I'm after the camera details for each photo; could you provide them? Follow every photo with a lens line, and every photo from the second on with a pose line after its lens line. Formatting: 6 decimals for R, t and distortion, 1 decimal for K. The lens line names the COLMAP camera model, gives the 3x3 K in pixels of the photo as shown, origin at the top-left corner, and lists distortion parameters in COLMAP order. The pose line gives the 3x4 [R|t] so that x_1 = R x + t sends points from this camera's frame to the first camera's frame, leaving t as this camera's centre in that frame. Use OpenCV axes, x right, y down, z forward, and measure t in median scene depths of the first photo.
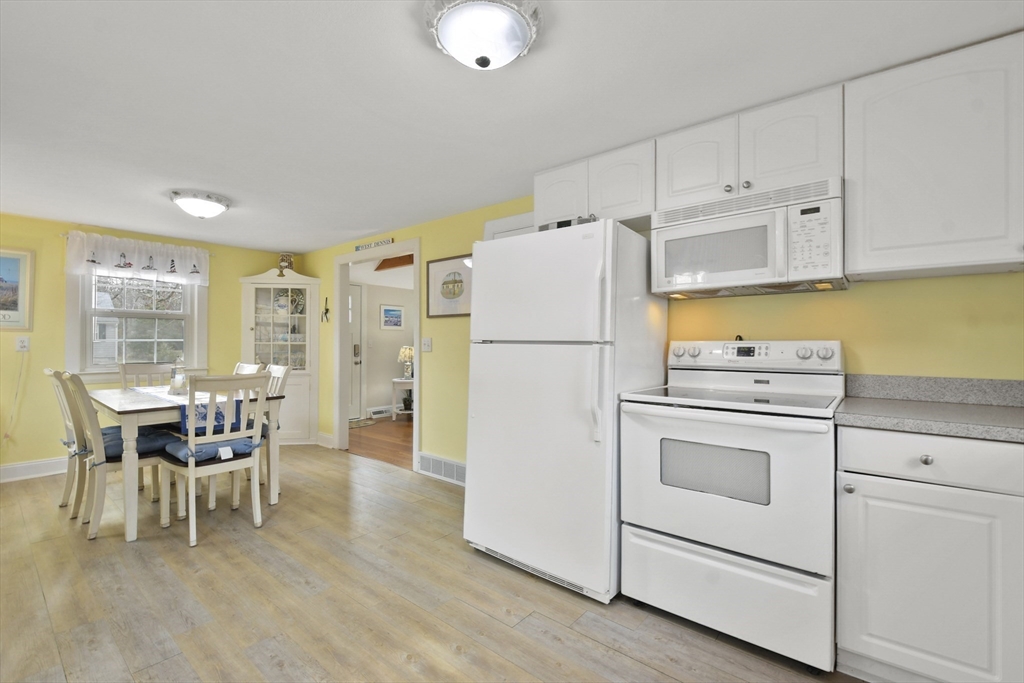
lens RADIAL K [[452.9, 0, 537.8], [0, 452.9, 341.5], [0, 0, 1]] dist [-0.004008, -0.010698]
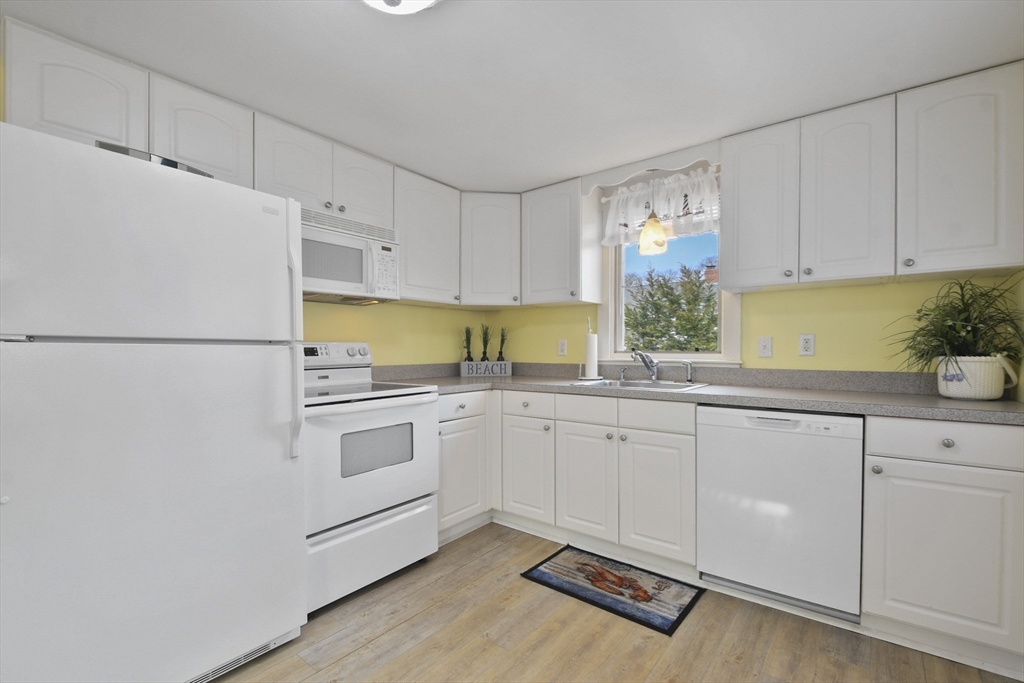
lens RADIAL K [[452.9, 0, 491.8], [0, 452.9, 351.5], [0, 0, 1]] dist [-0.004008, -0.010698]
pose [[-0.002363, -0.010411, 0.999943, -0.747084], [-0.006165, 0.999927, 0.010396, 0.008862], [-0.999978, -0.006140, -0.002427, 0.639879]]
